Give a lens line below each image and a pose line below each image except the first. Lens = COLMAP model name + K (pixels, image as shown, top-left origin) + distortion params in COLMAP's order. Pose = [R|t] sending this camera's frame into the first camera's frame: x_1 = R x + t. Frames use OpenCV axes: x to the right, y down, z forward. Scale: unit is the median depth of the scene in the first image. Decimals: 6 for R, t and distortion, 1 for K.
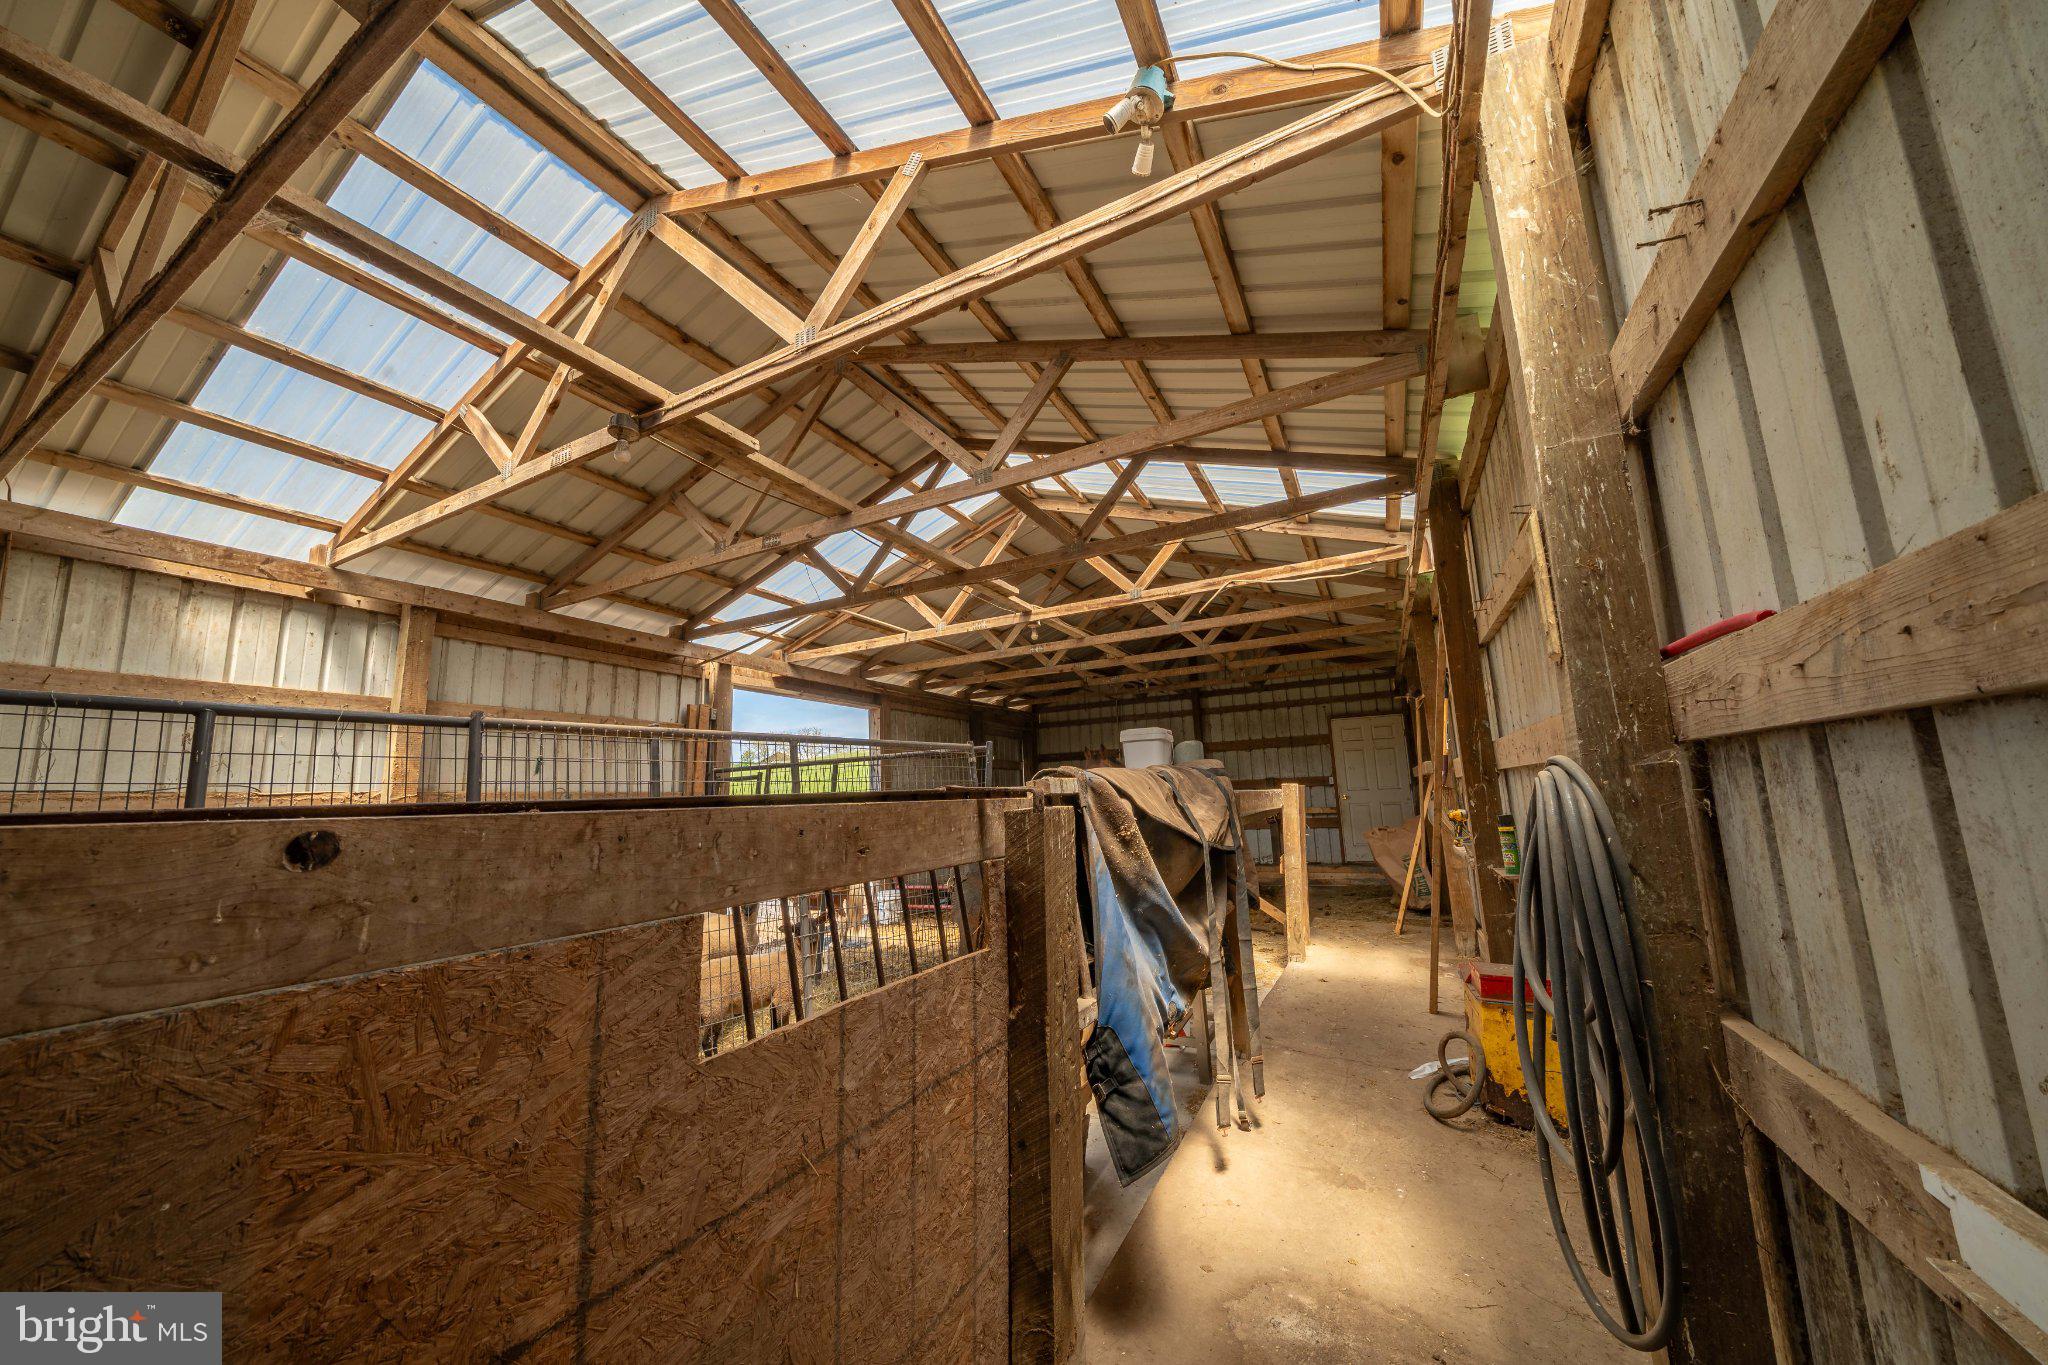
lens RADIAL K [[710.8, 0, 1016.1], [0, 710.8, 686.1], [0, 0, 1]] dist [-0.008118, 0.001079]
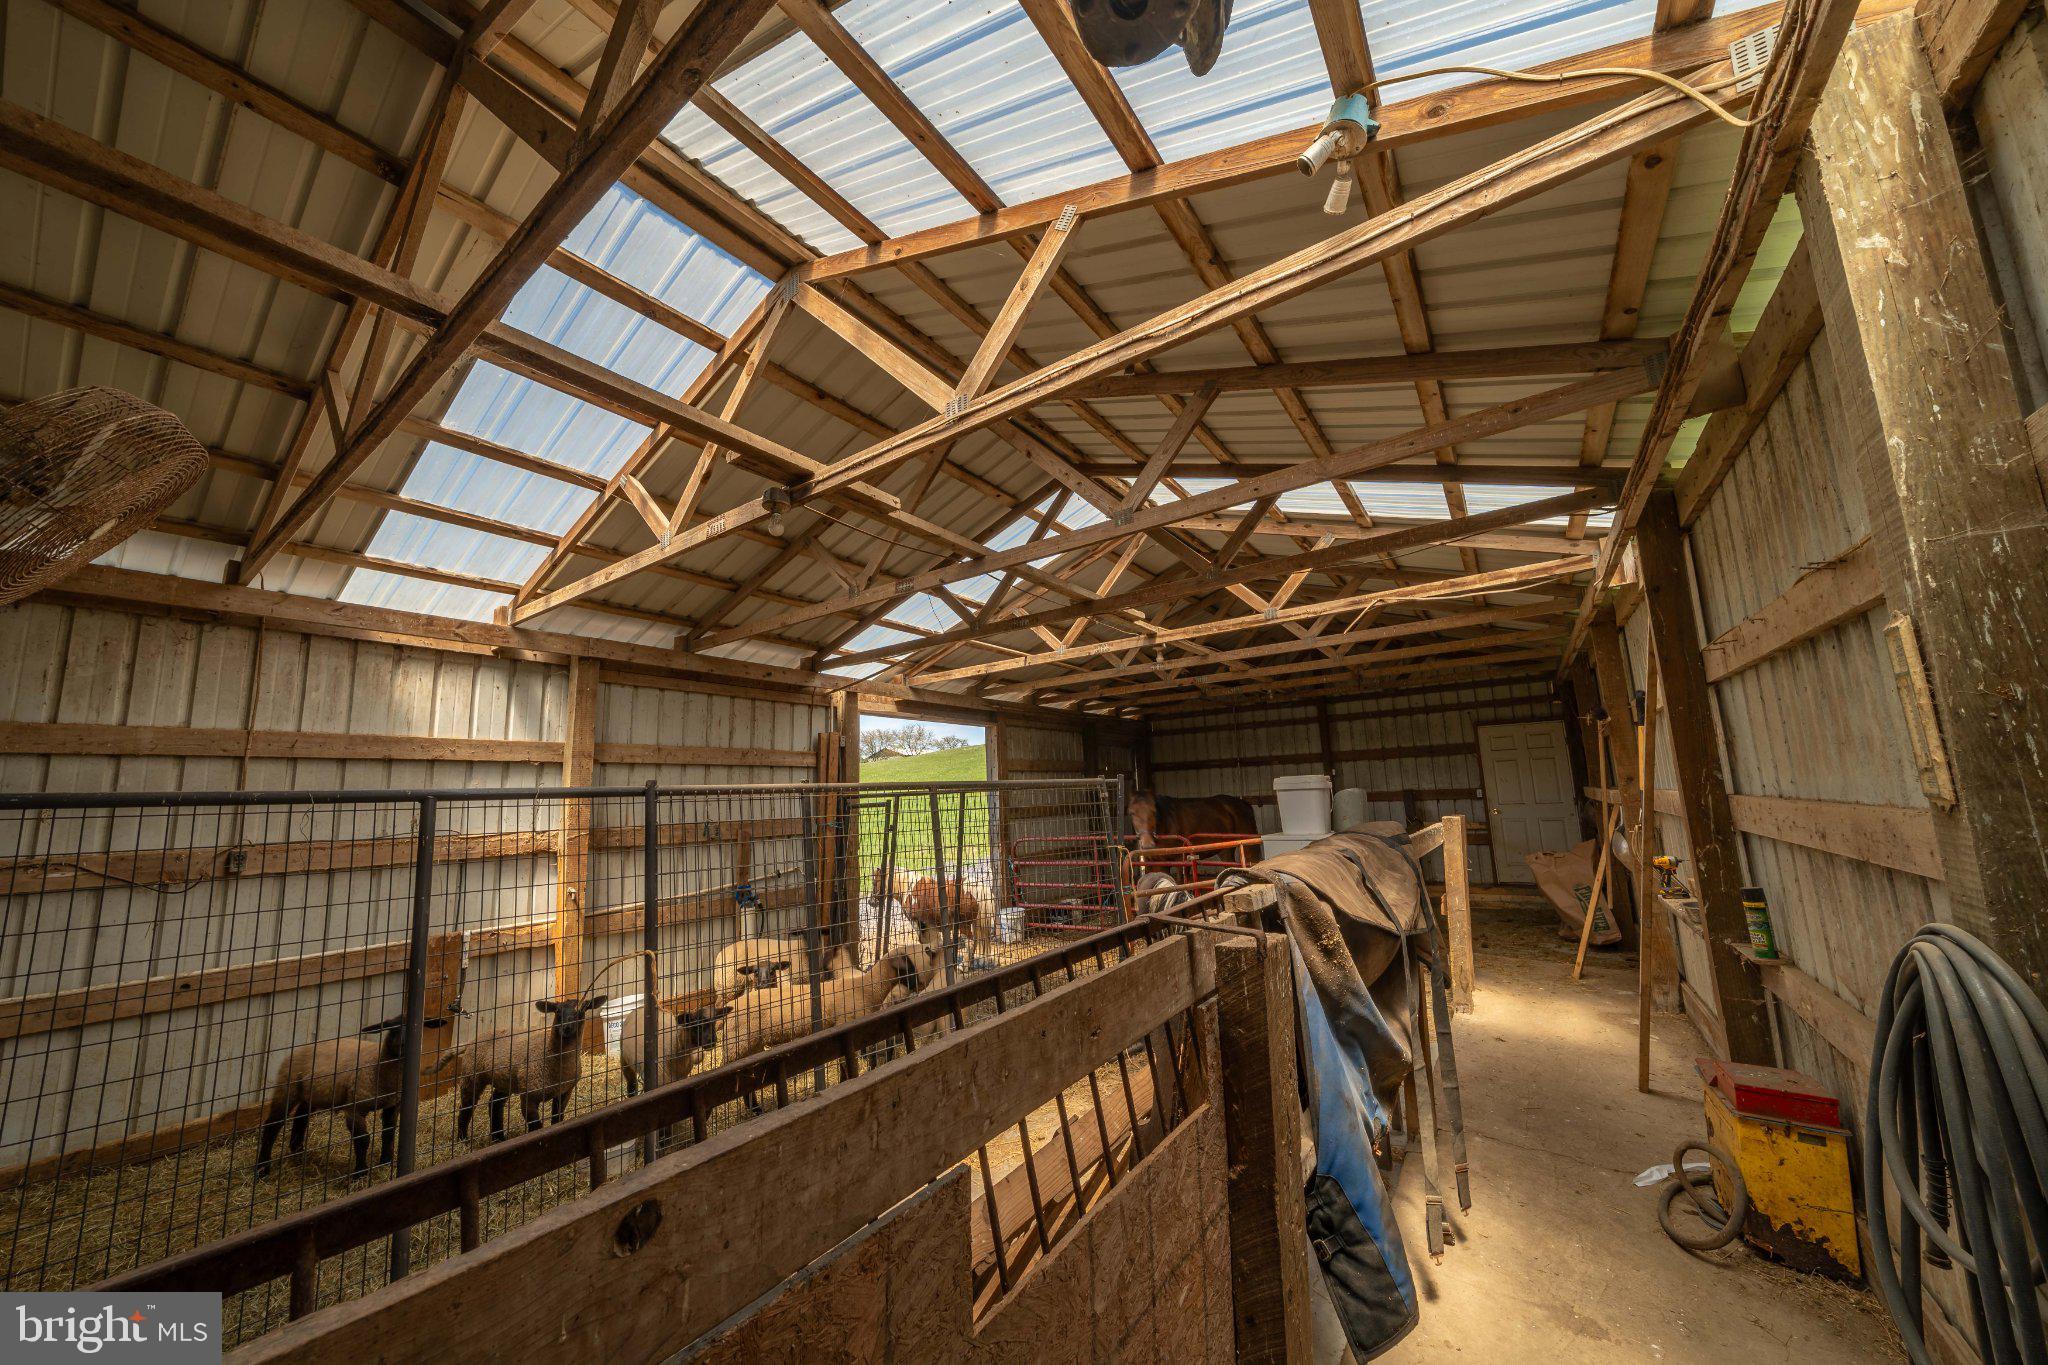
lens RADIAL K [[710.8, 0, 1016.1], [0, 710.8, 686.1], [0, 0, 1]] dist [-0.008118, 0.001079]
pose [[0.990434, -0.021484, -0.136305, -0.079210], [0.022964, 0.999693, 0.009295, -0.099105], [0.136063, -0.012337, 0.990623, 0.035506]]
